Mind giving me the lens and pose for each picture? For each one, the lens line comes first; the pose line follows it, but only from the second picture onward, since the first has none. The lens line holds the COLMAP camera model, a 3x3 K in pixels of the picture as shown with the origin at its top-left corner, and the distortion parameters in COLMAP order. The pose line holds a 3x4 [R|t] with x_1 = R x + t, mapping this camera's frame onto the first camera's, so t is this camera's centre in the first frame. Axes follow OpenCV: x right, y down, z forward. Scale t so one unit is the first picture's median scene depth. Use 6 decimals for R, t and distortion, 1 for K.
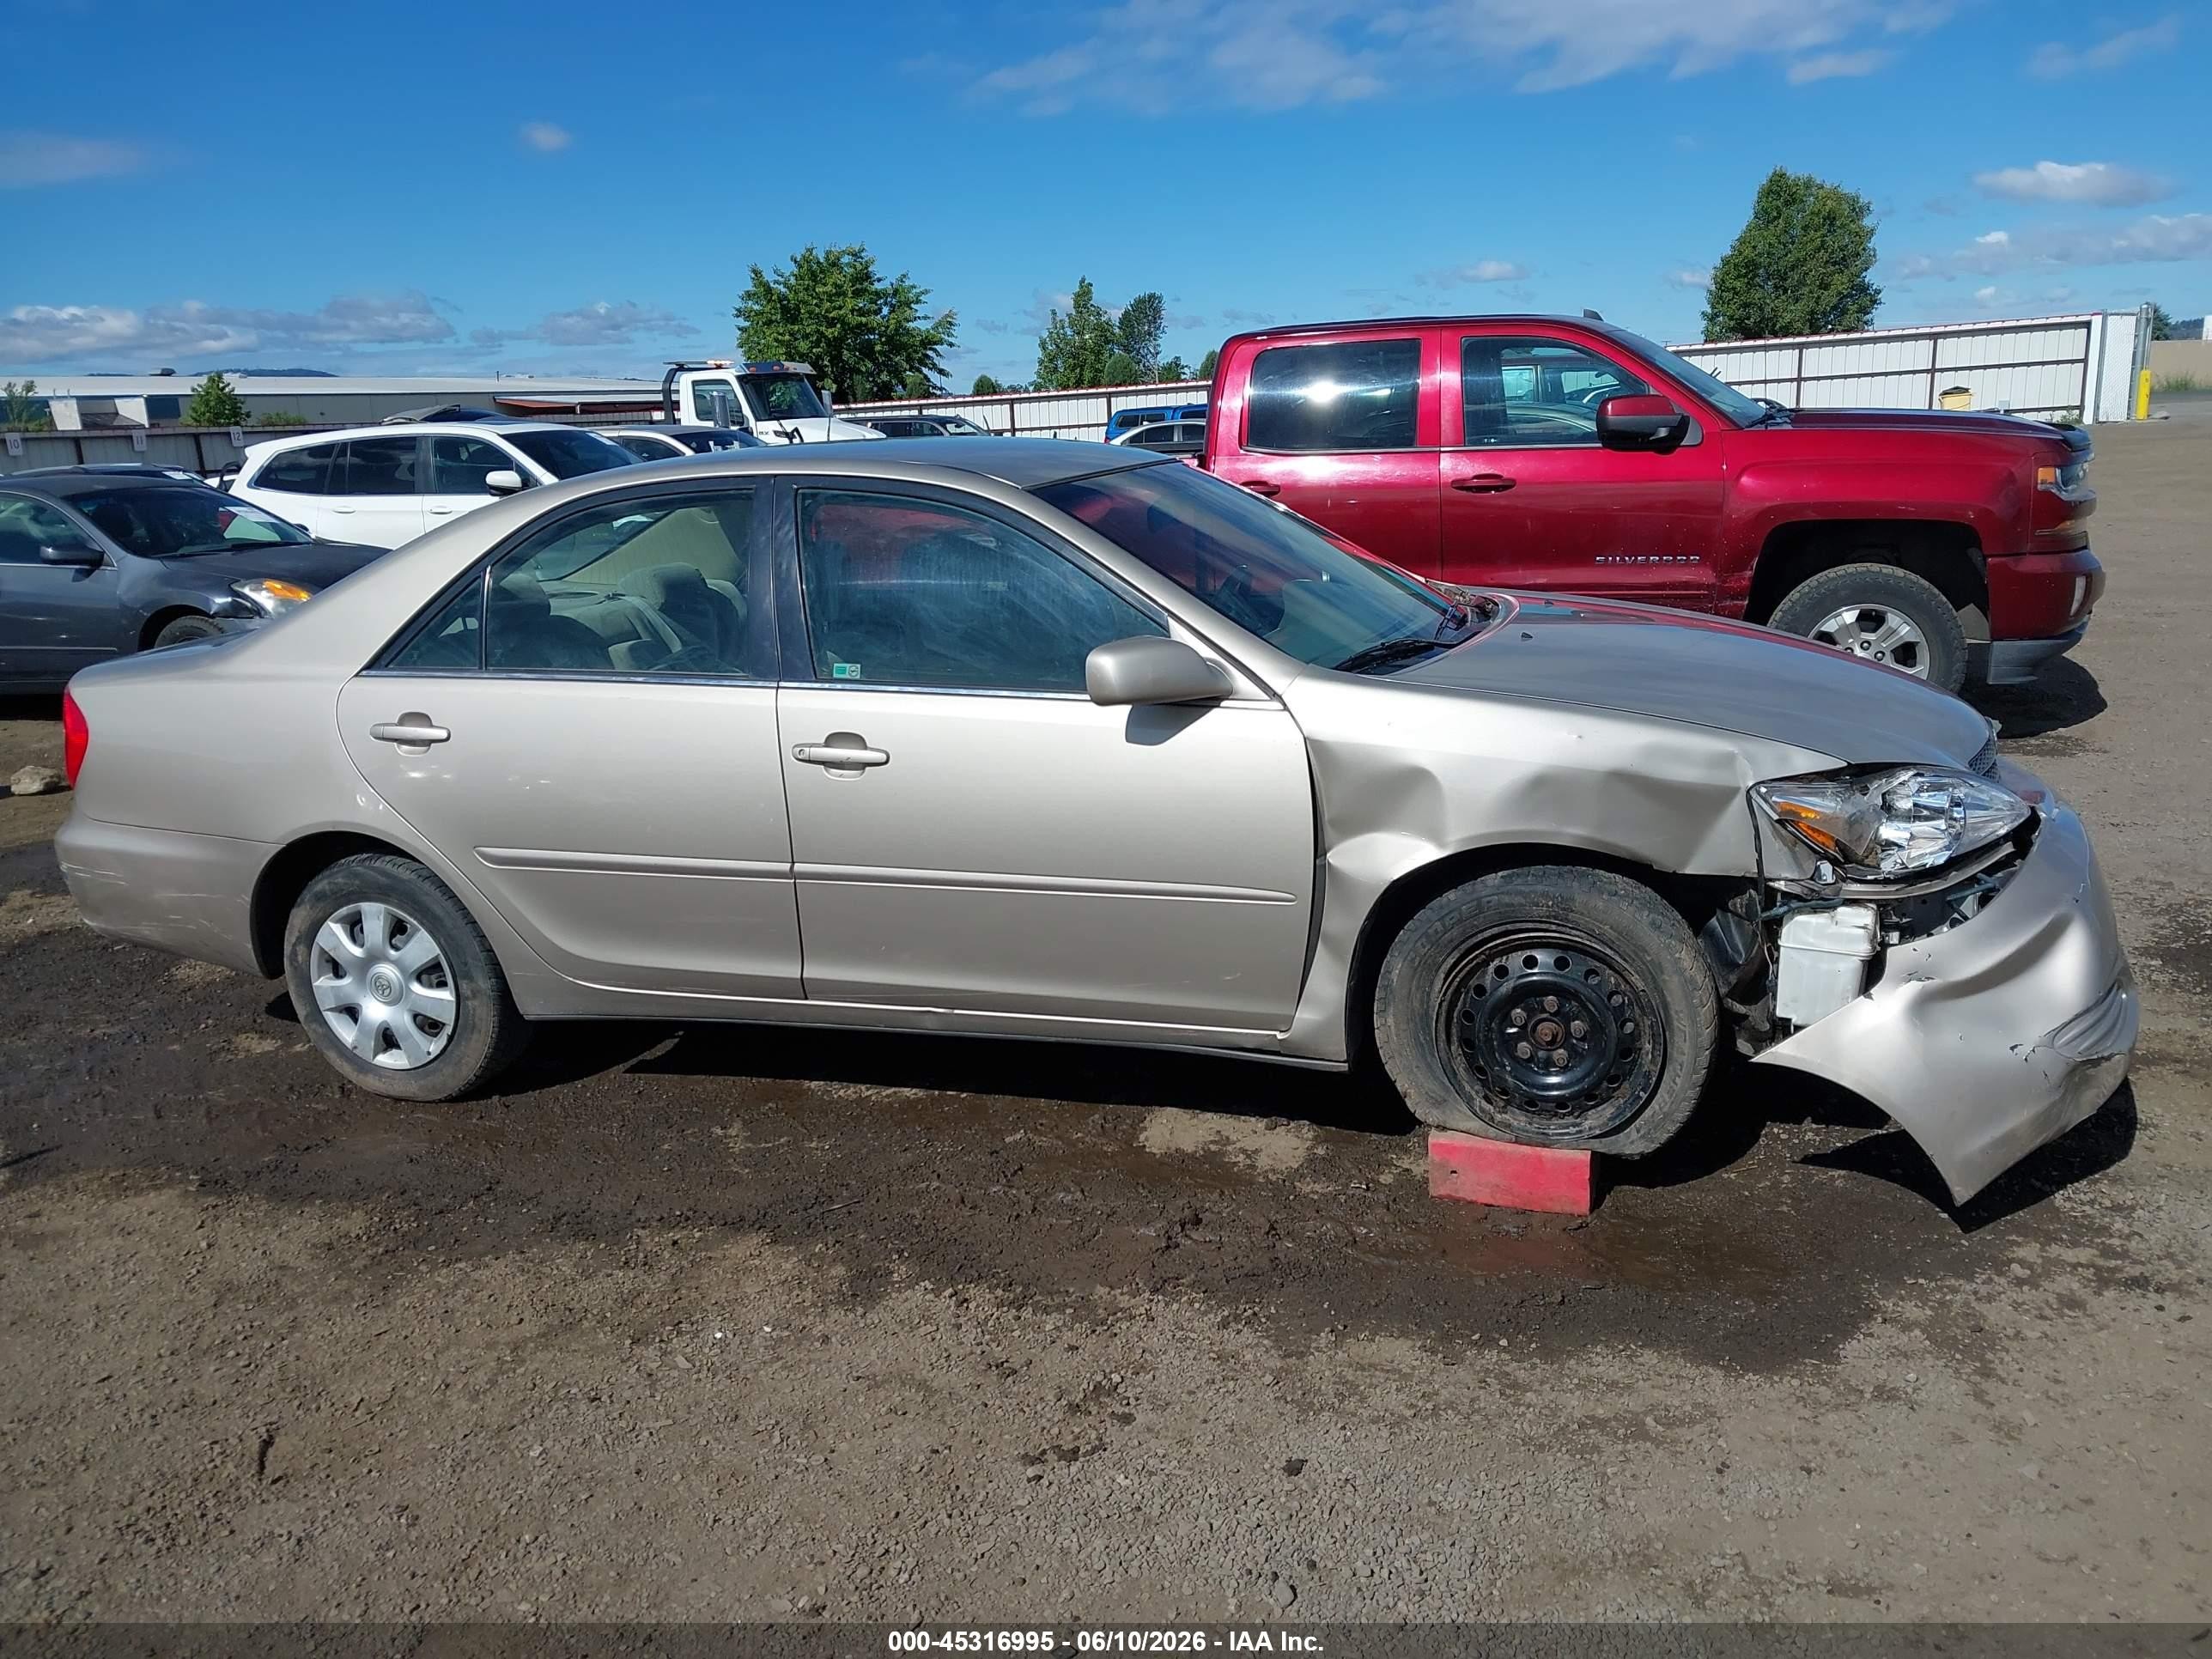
lens RADIAL K [[1694.7, 0, 1105.6], [0, 1694.7, 852.7], [0, 0, 1]] dist [0.059906, -0.080415]
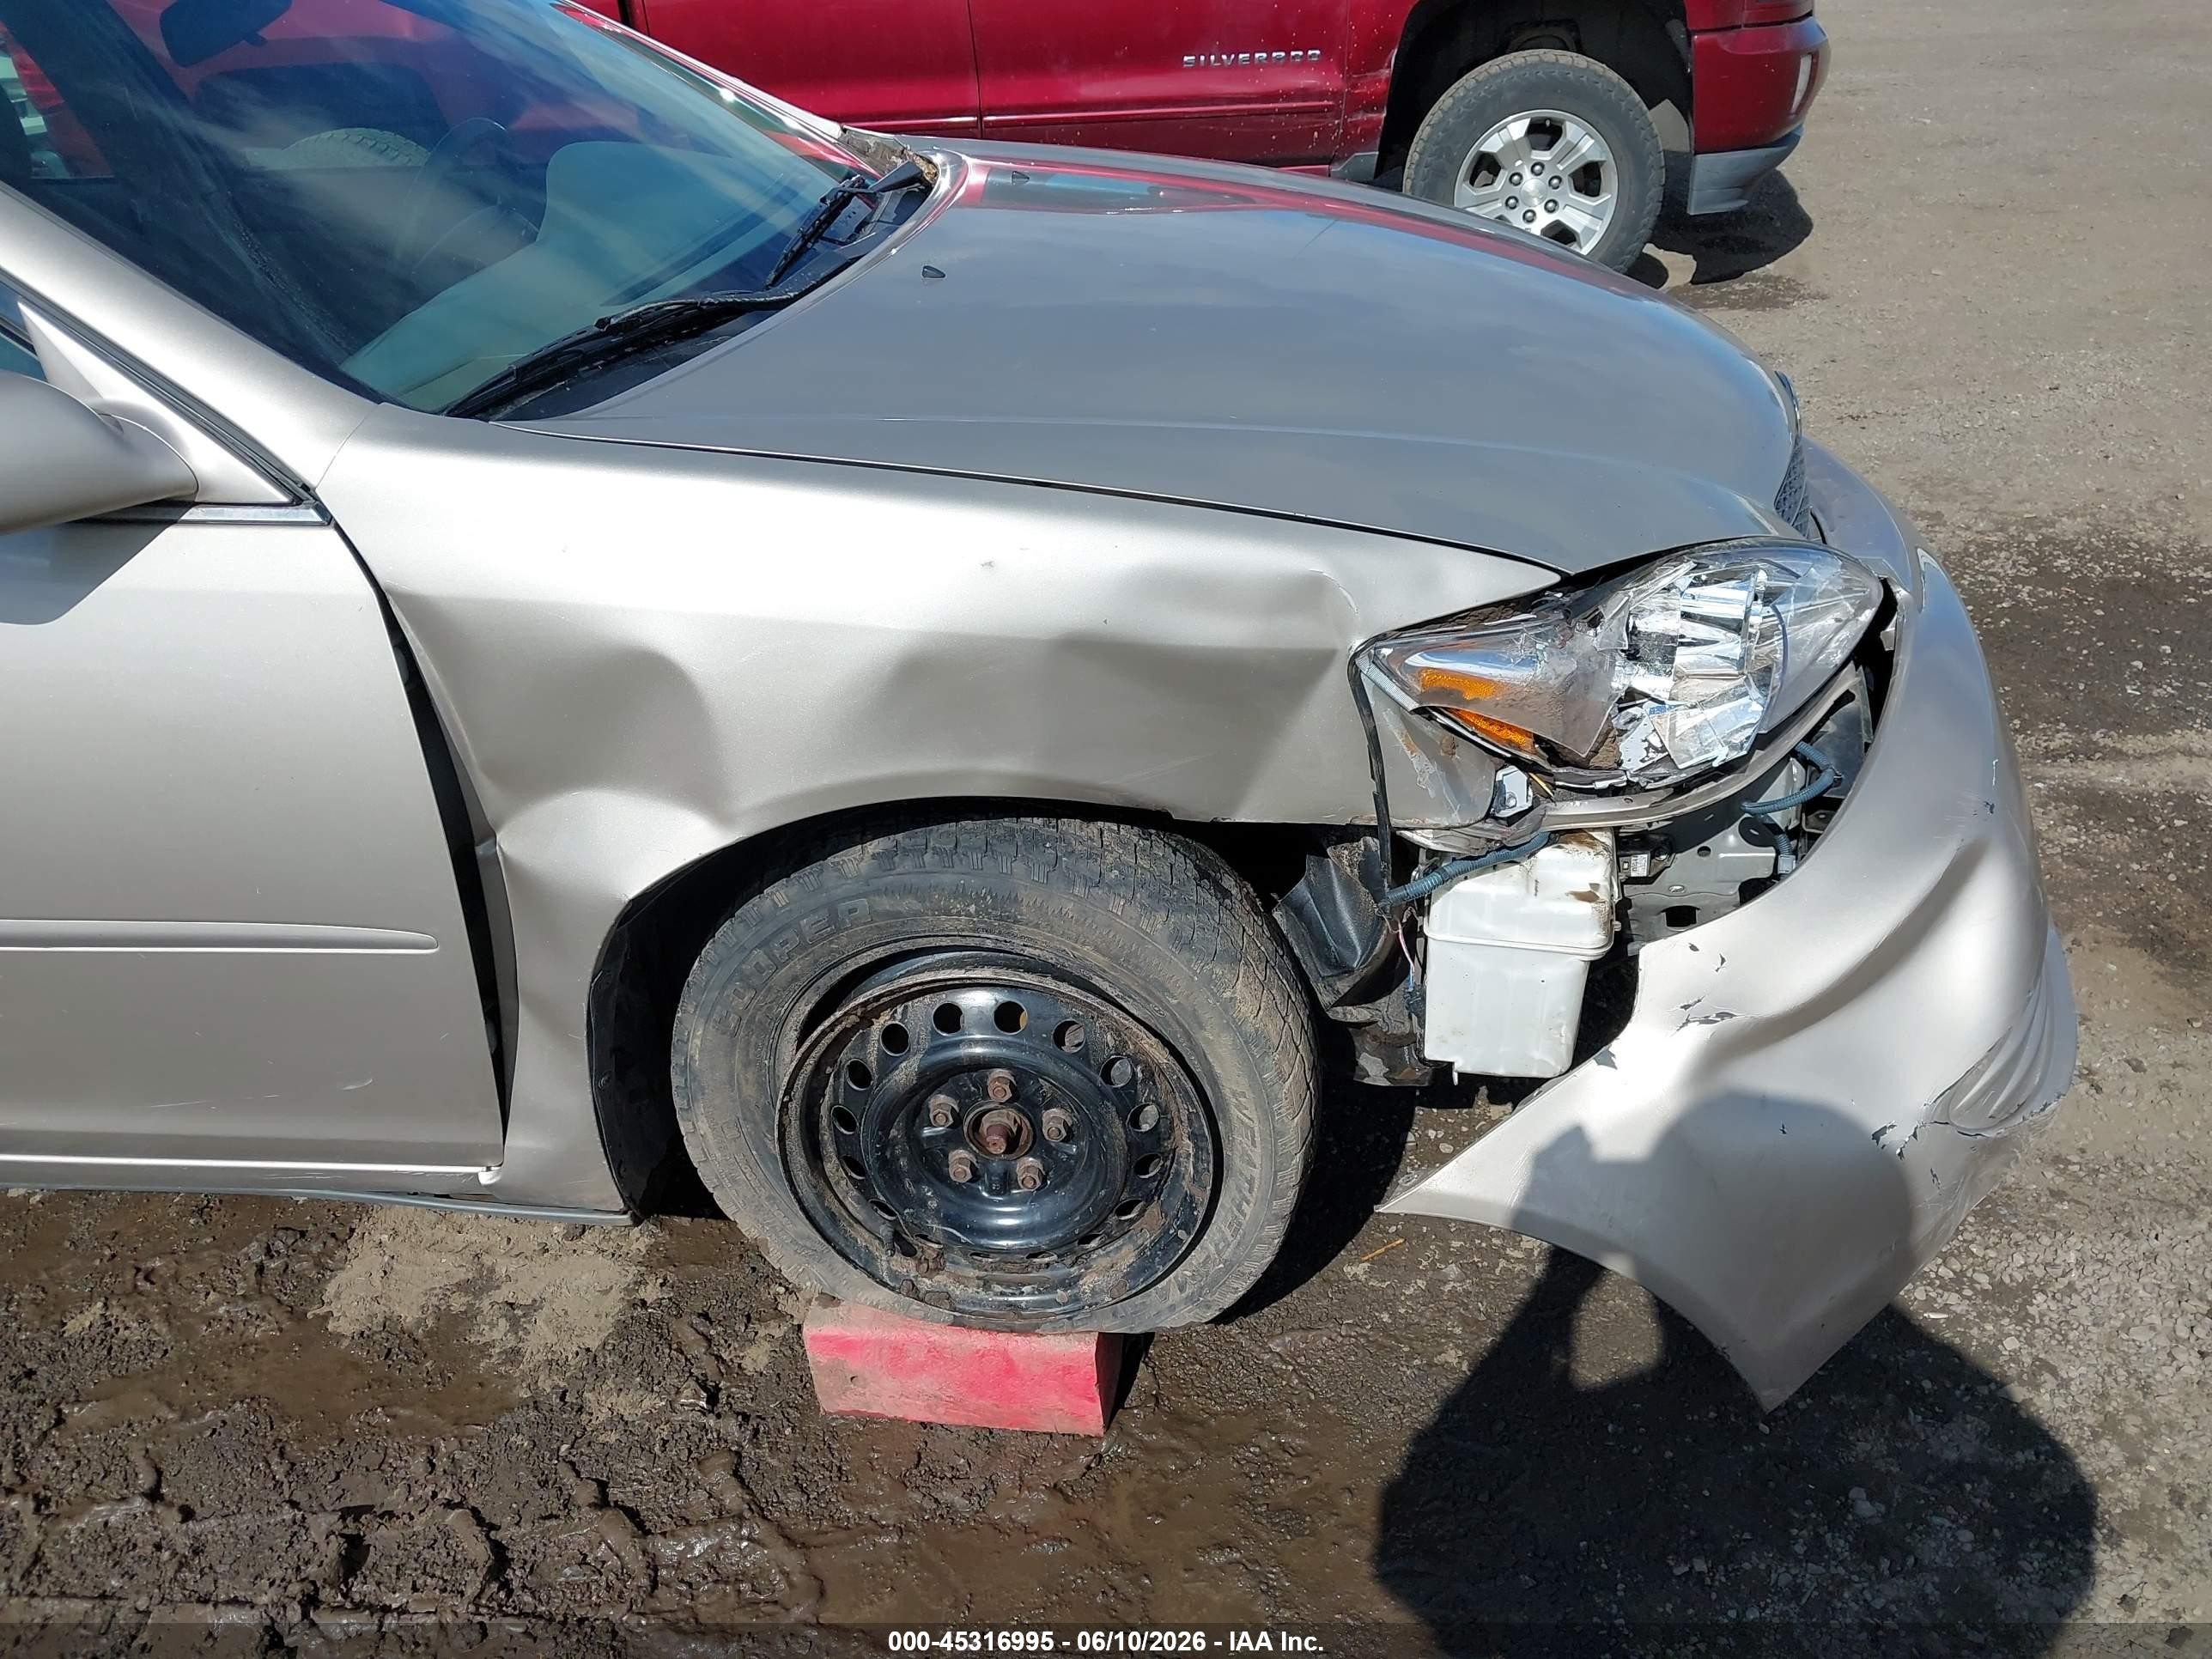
lens RADIAL K [[1694.7, 0, 1072.6], [0, 1694.7, 873.0], [0, 0, 1]] dist [0.059906, -0.080415]
pose [[0.981958, -0.121108, 0.145229, 0.217544], [0.077548, 0.958356, 0.274846, -0.105905], [-0.172467, -0.258625, 0.950457, 0.537256]]
